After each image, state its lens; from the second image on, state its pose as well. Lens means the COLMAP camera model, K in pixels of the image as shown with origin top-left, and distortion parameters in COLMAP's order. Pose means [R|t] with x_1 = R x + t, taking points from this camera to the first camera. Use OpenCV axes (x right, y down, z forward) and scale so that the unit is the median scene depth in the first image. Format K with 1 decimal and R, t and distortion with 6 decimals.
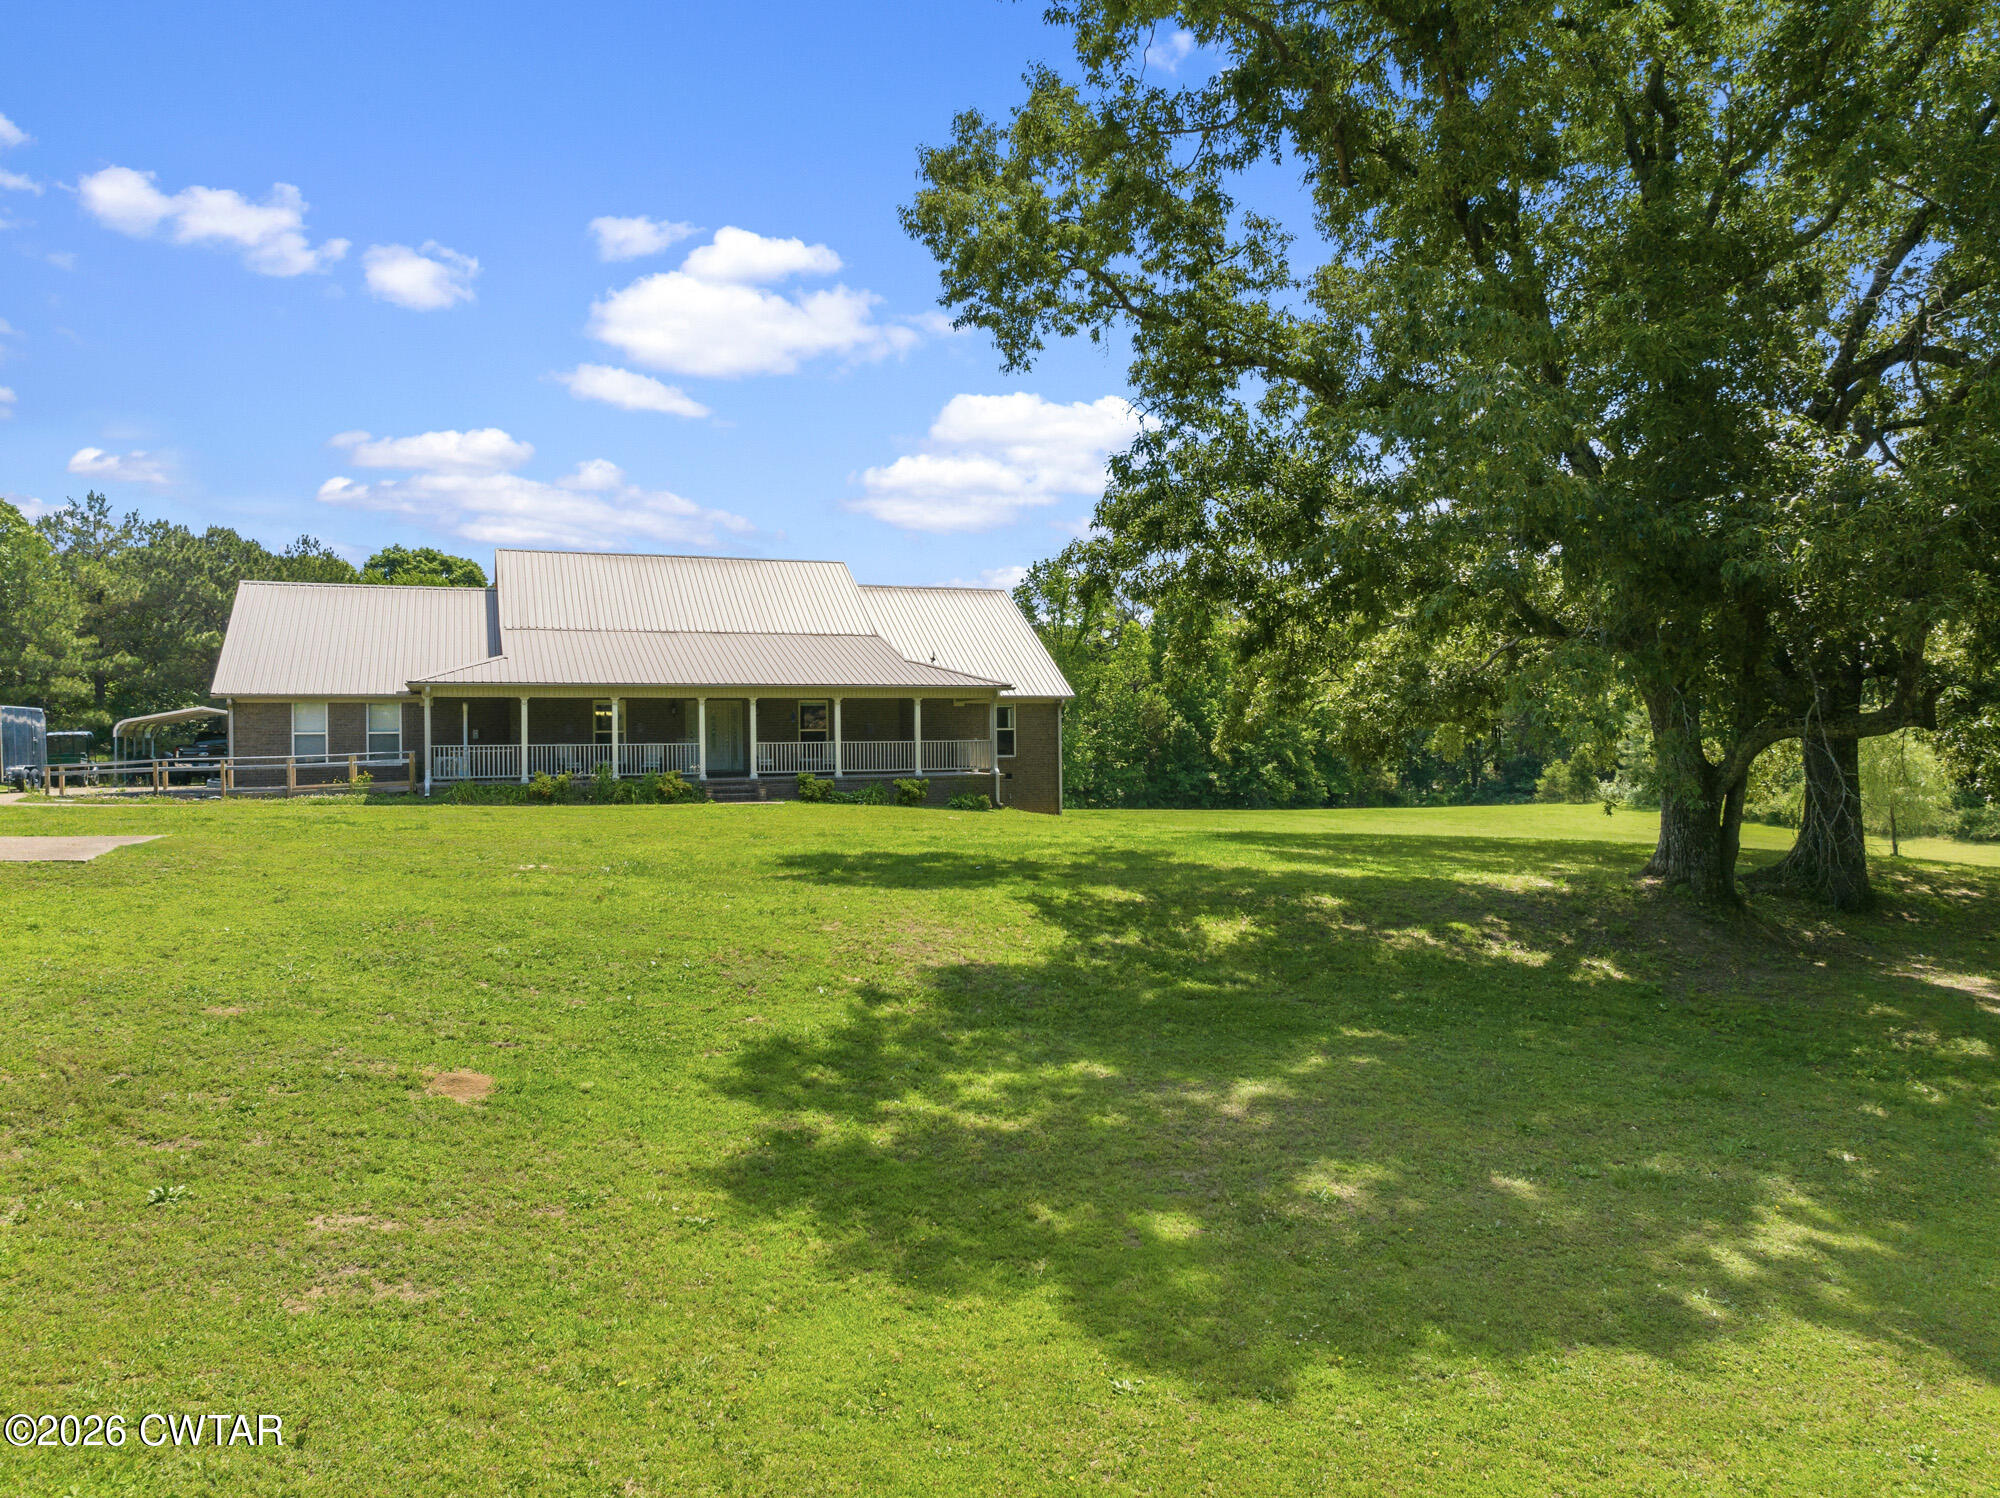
lens RADIAL K [[1424.2, 0, 1000.0], [0, 1424.2, 749.0], [0, 0, 1]] dist [-0.000494, -0.042804]
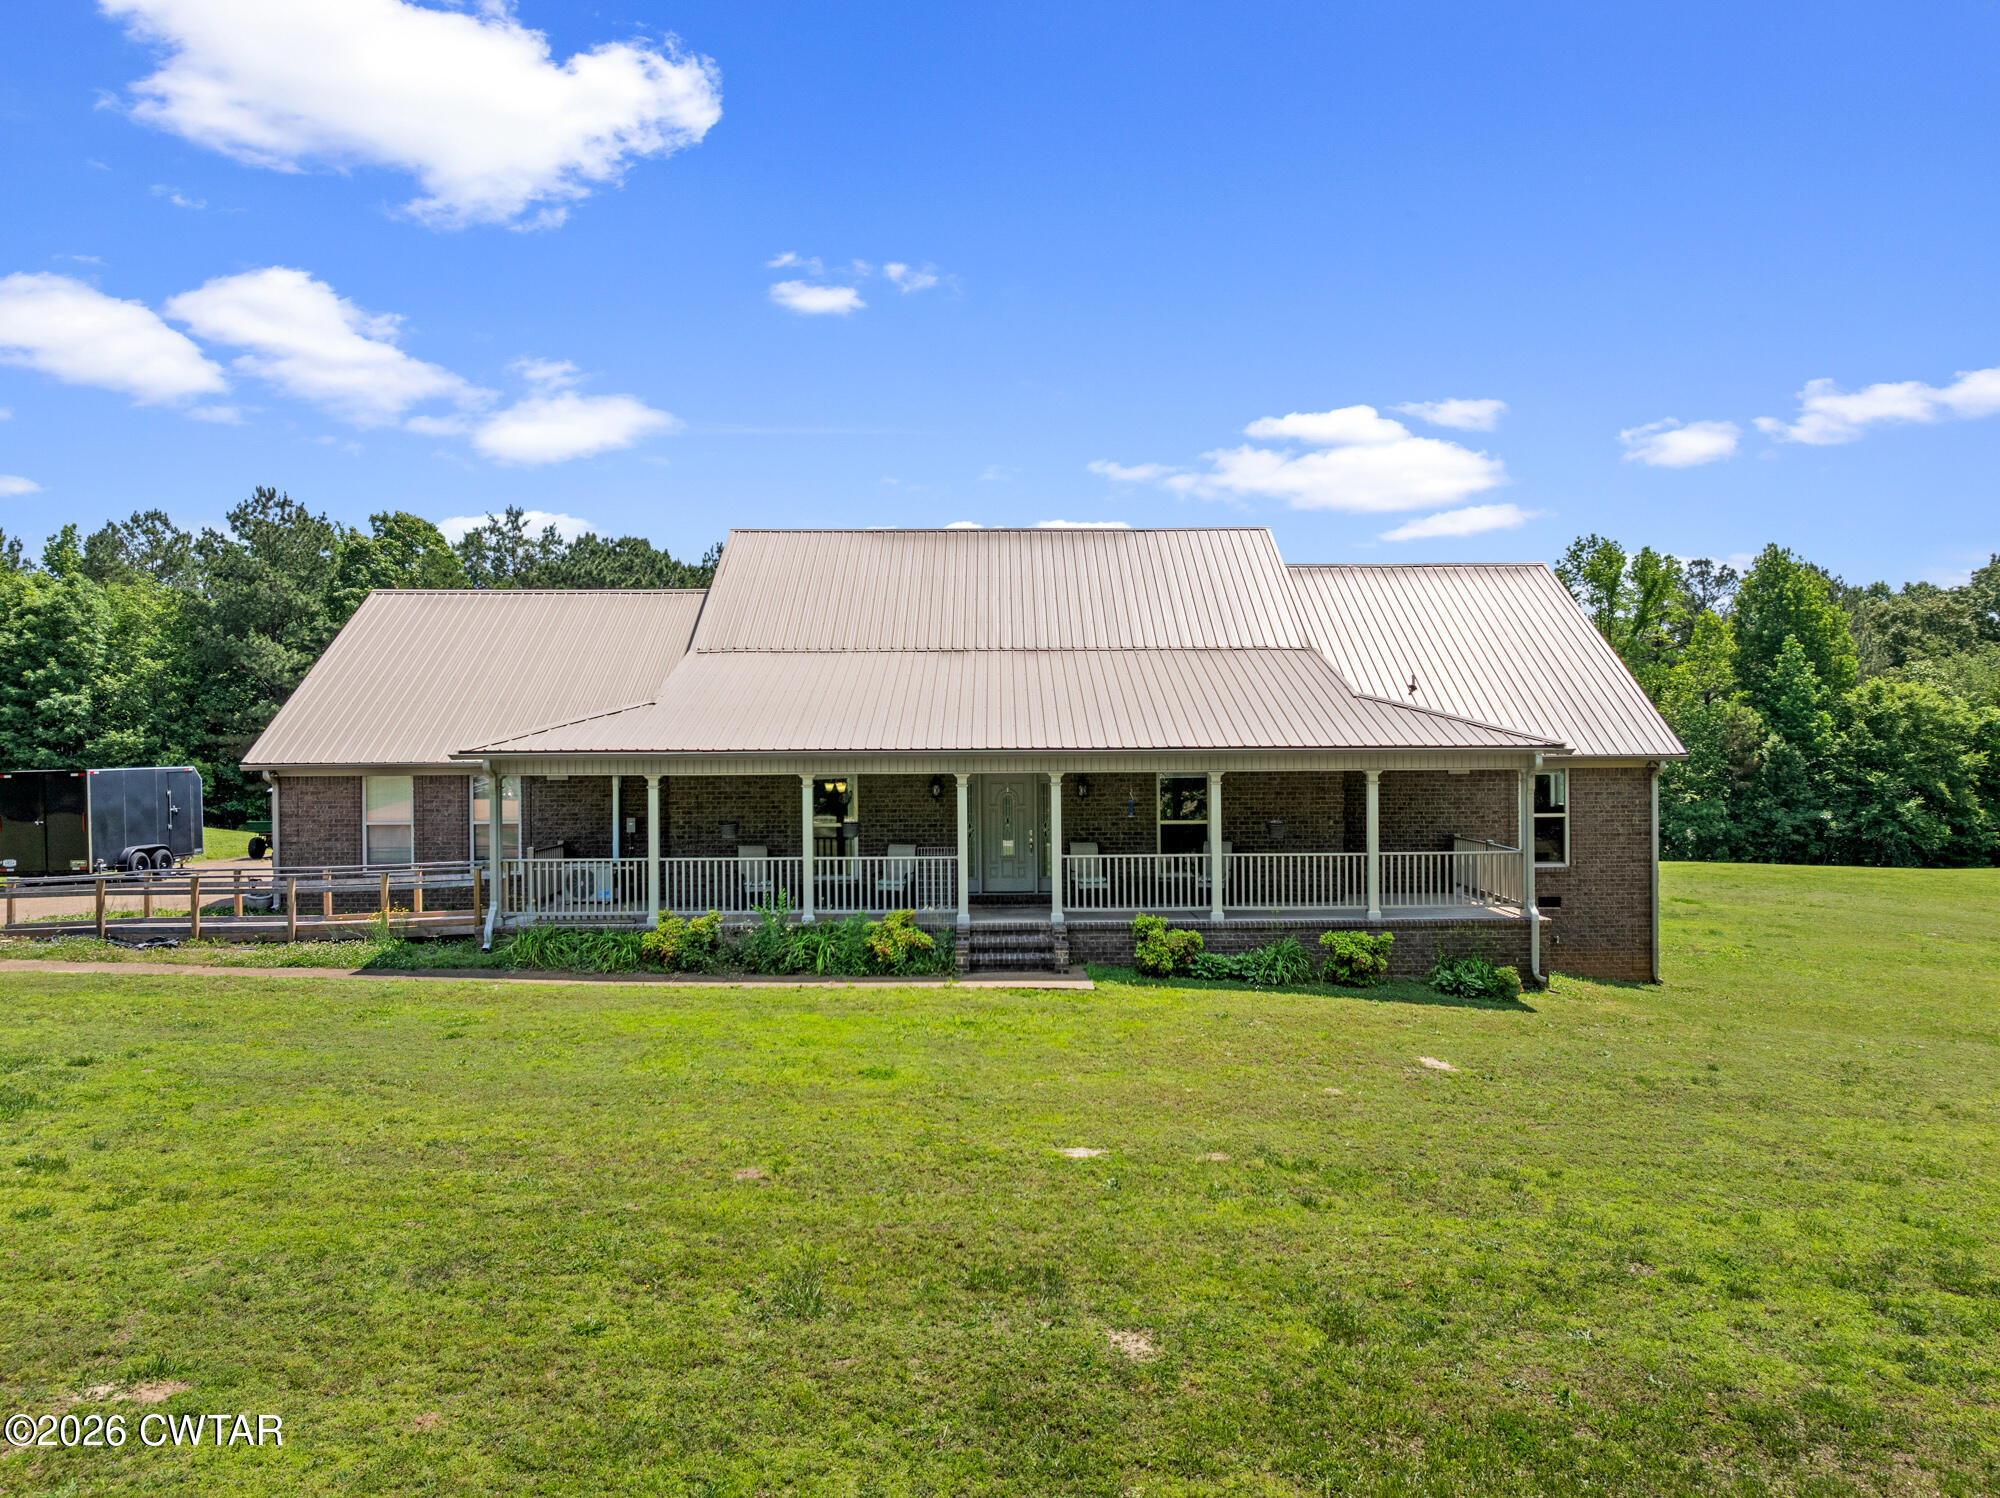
lens RADIAL K [[1424.2, 0, 1000.0], [0, 1424.2, 749.0], [0, 0, 1]] dist [-0.000494, -0.042804]
pose [[0.939168, 0.003742, -0.343439, -0.006524], [-0.003817, 0.999993, 0.000457, -0.039223], [0.343438, 0.000881, 0.939175, 0.417372]]
